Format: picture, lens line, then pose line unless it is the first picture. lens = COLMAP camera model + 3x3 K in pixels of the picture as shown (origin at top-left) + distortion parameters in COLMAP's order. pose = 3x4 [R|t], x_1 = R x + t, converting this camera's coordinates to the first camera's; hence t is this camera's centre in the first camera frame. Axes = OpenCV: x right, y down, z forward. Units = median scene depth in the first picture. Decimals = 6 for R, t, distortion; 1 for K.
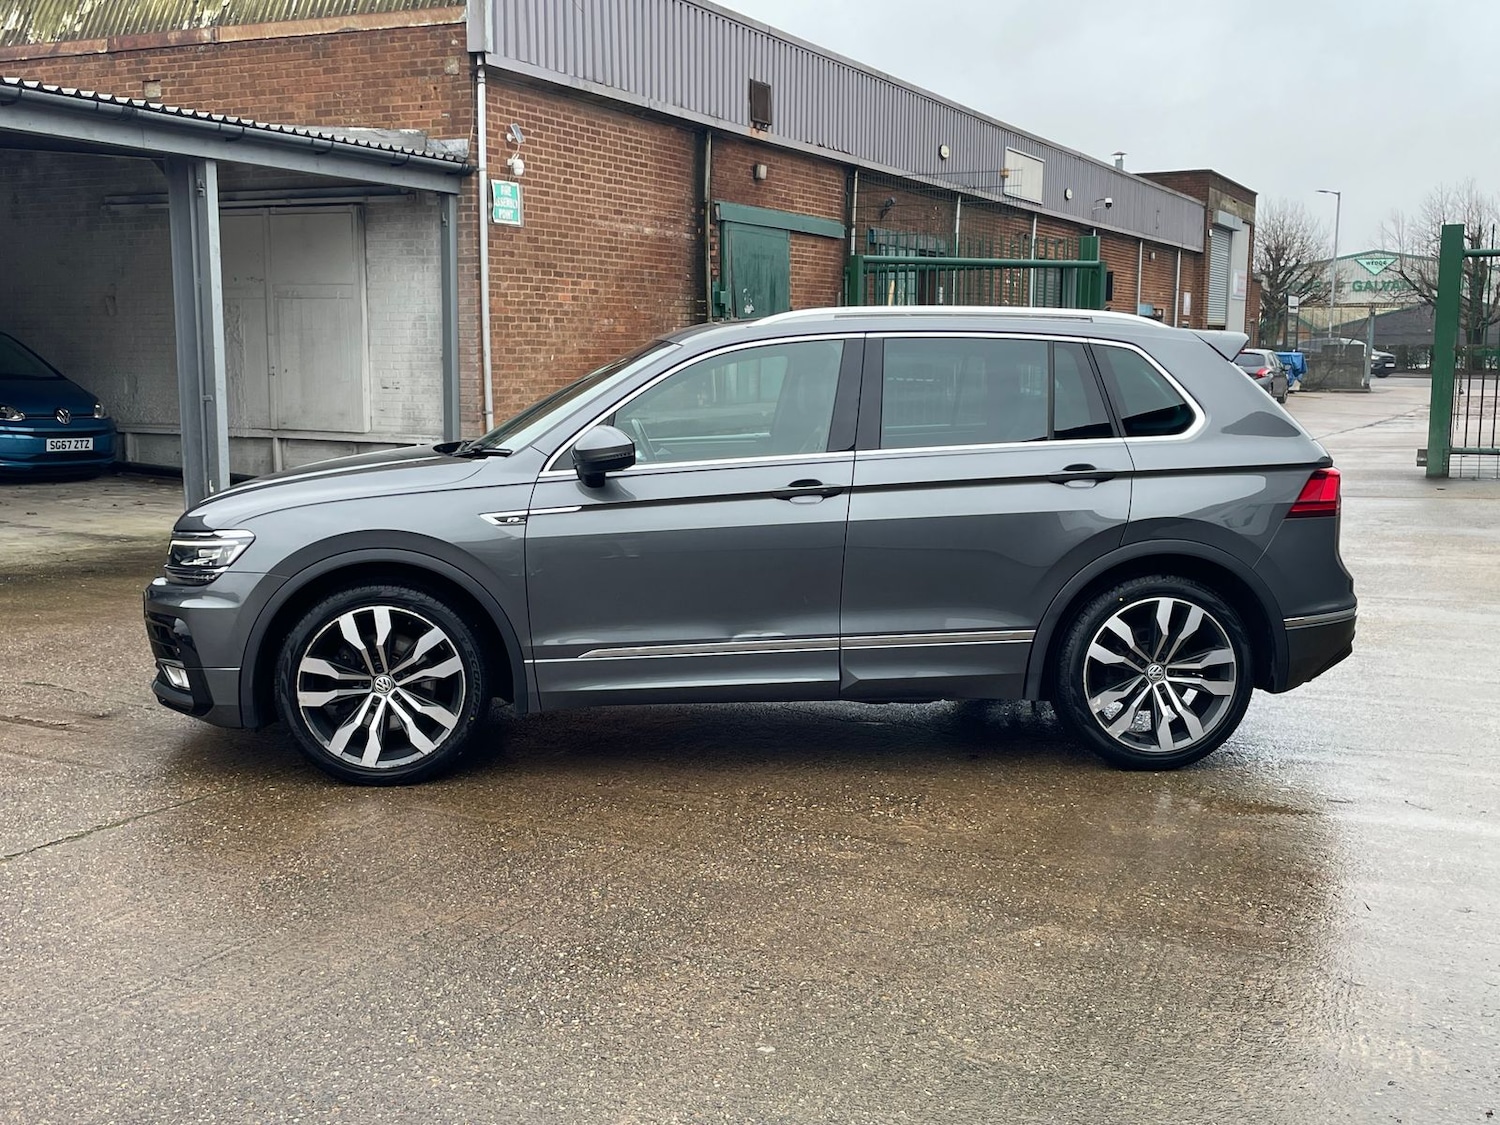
lens RADIAL K [[1620.9, 0, 756.7], [0, 1620.9, 571.0], [0, 0, 1]] dist [0.074214, 0.000000]
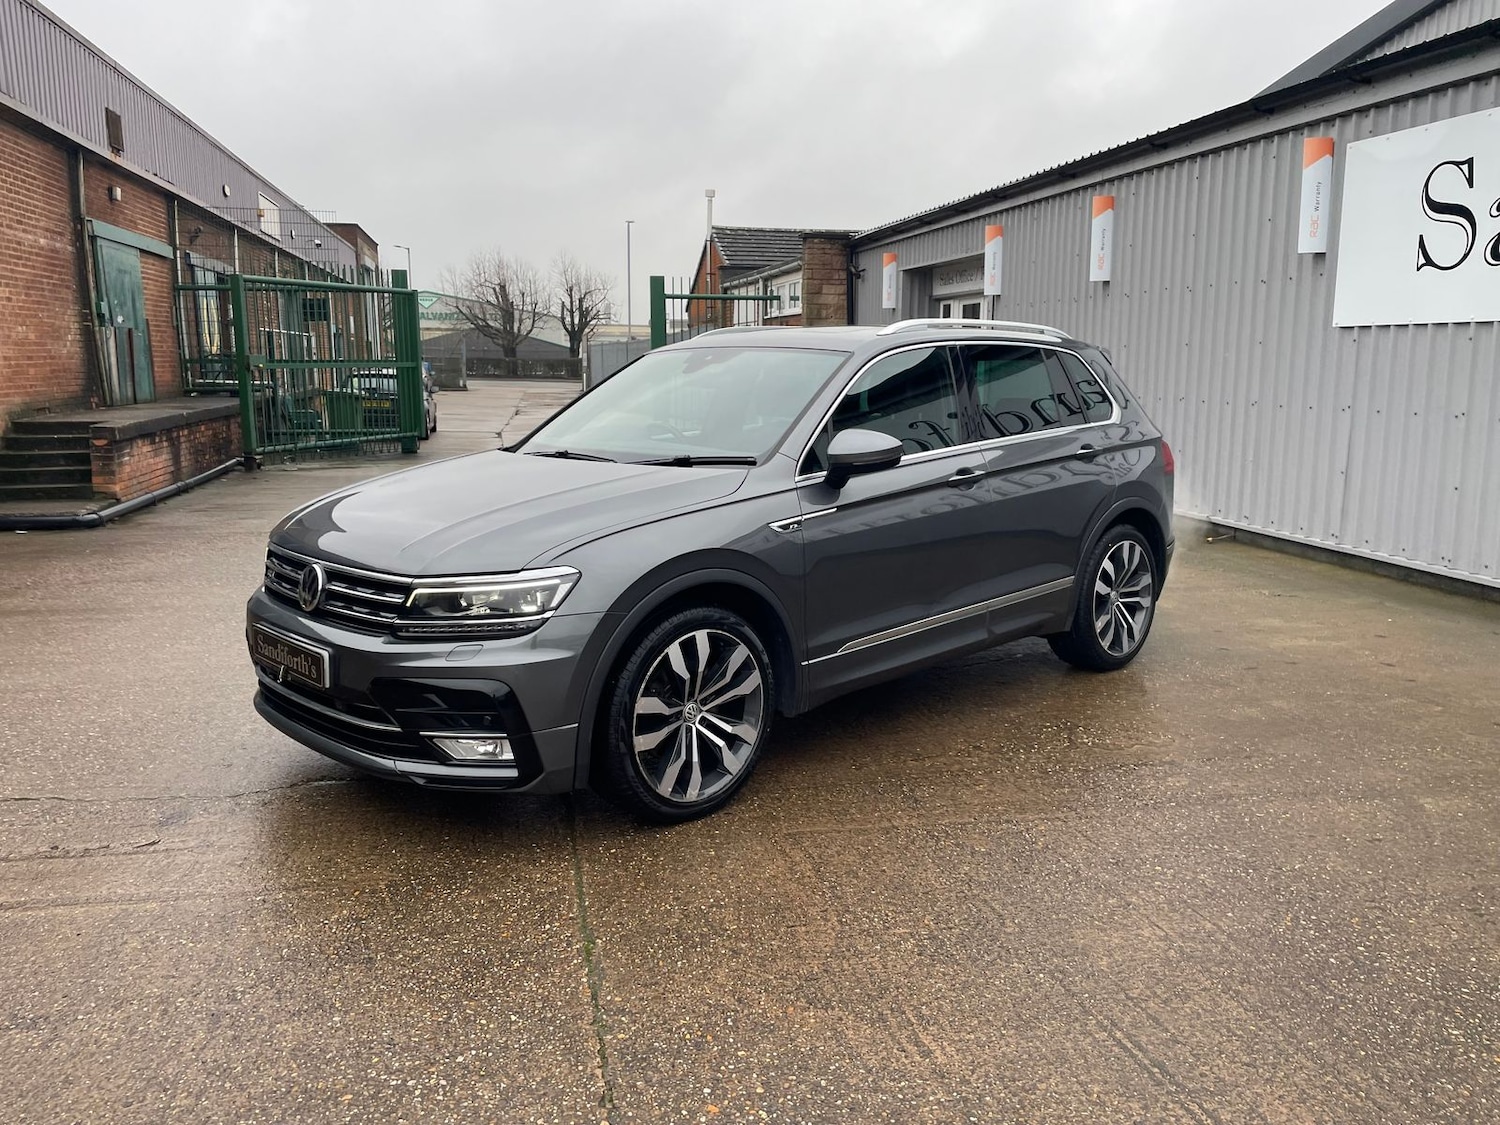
lens RADIAL K [[1141.2, 0, 755.6], [0, 1141.2, 557.6], [0, 0, 1]] dist [0.094109, -0.119653]
pose [[0.786430, -0.106259, 0.608471, -0.475576], [0.084842, 0.994338, 0.063988, -0.047182], [-0.611825, 0.001302, 0.790992, 0.360732]]
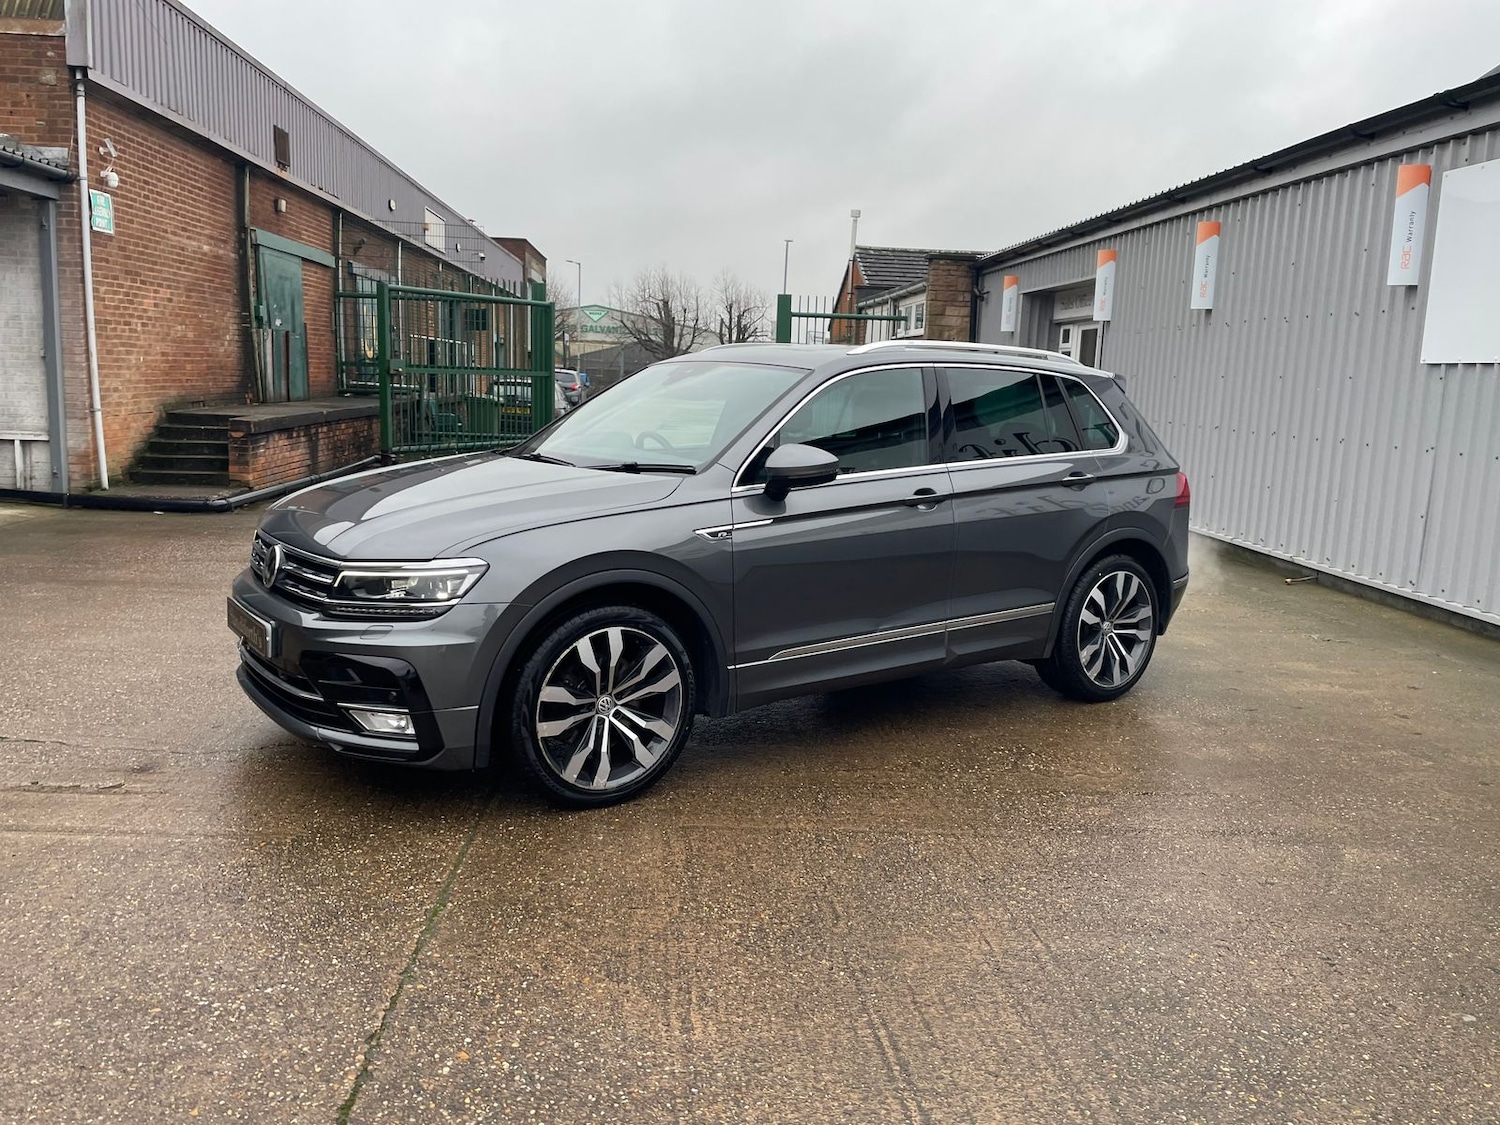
lens RADIAL K [[1141.2, 0, 760.0], [0, 1141.2, 566.9], [0, 0, 1]] dist [0.094109, -0.119653]
pose [[0.863798, -0.055302, 0.500794, -0.394513], [0.036064, 0.998195, 0.048025, -0.035744], [-0.502546, -0.023423, 0.864233, 0.279367]]
